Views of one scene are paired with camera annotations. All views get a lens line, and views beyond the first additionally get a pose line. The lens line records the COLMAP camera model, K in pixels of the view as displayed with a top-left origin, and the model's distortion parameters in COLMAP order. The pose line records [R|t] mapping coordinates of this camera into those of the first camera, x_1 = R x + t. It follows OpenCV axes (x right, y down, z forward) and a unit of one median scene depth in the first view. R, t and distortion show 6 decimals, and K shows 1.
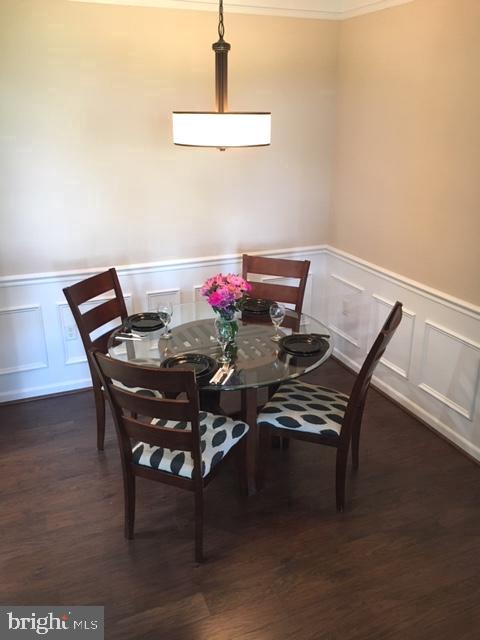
lens RADIAL K [[546.3, 0, 245.1], [0, 546.3, 320.5], [0, 0, 1]] dist [0.060127, -0.052676]
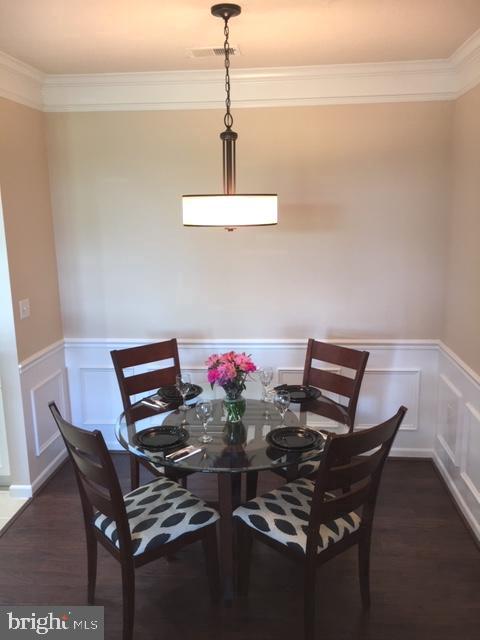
lens RADIAL K [[546.3, 0, 238.7], [0, 546.3, 321.6], [0, 0, 1]] dist [0.060127, -0.052676]
pose [[0.884173, 0.076693, -0.460821, 0.432913], [-0.148295, 0.981490, -0.121186, -0.022396], [0.442997, 0.175487, 0.879180, 0.138014]]
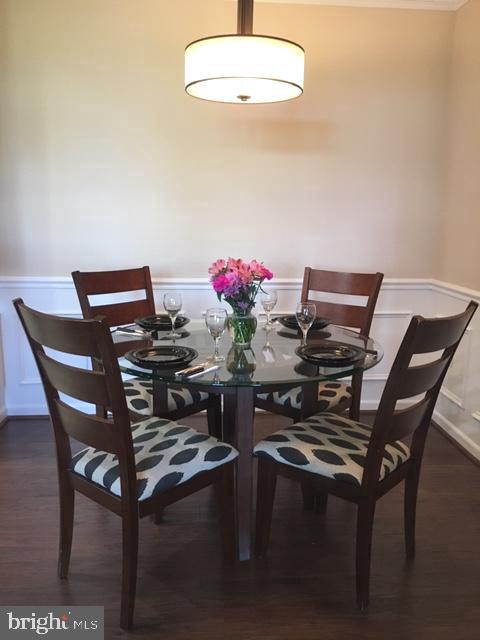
lens RADIAL K [[546.3, 0, 241.1], [0, 546.3, 320.2], [0, 0, 1]] dist [0.060127, -0.052676]
pose [[0.948621, 0.069941, -0.308589, 0.219793], [-0.122931, 0.980116, -0.155756, 0.131264], [0.291560, 0.185688, 0.938356, 0.280983]]
